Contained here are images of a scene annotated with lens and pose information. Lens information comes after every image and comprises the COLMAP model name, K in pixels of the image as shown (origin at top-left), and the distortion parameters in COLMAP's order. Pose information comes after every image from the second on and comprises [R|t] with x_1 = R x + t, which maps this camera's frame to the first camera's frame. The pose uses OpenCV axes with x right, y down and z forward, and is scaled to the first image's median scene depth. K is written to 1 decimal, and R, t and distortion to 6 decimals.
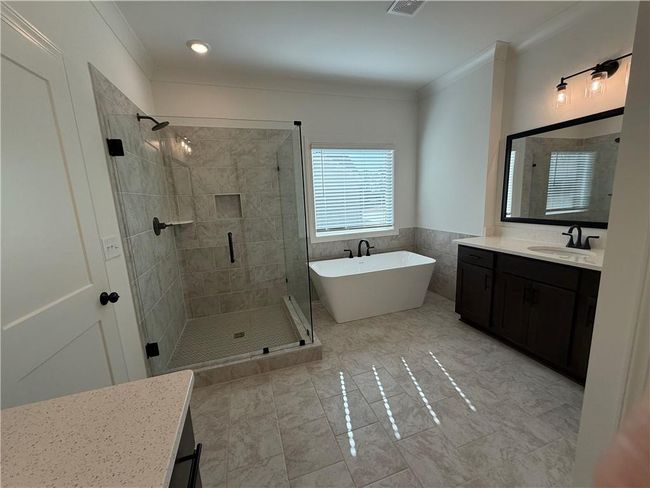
lens RADIAL K [[258.5, 0, 323.1], [0, 258.5, 244.5], [0, 0, 1]] dist [-0.000039, -0.000052]
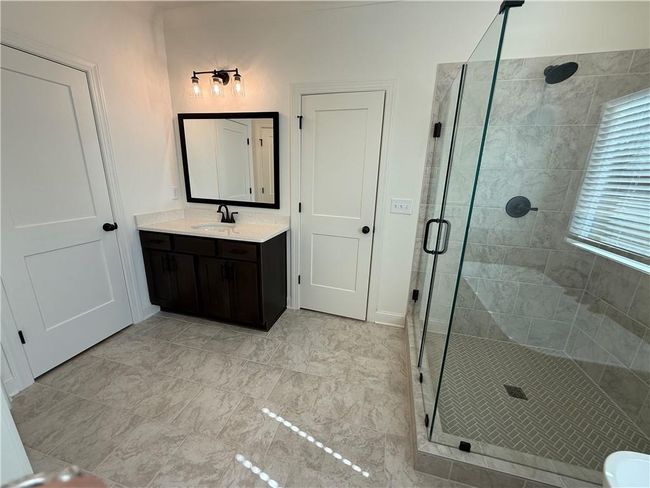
lens RADIAL K [[258.5, 0, 323.1], [0, 258.5, 244.5], [0, 0, 1]] dist [-0.000039, -0.000052]
pose [[-0.537193, 0.254997, -0.803991, 0.362630], [-0.154362, 0.907385, 0.390928, -0.165463], [0.829214, 0.334109, -0.448079, 0.765842]]
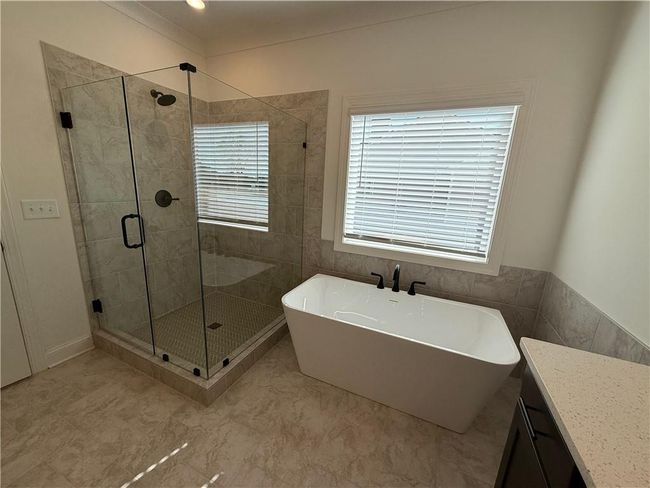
lens RADIAL K [[258.5, 0, 323.1], [0, 258.5, 244.5], [0, 0, 1]] dist [-0.000039, -0.000052]
pose [[0.734559, 0.233933, -0.636944, 0.489804], [-0.202747, 0.971478, 0.122980, -0.129705], [0.647546, 0.038802, 0.761037, 0.531038]]
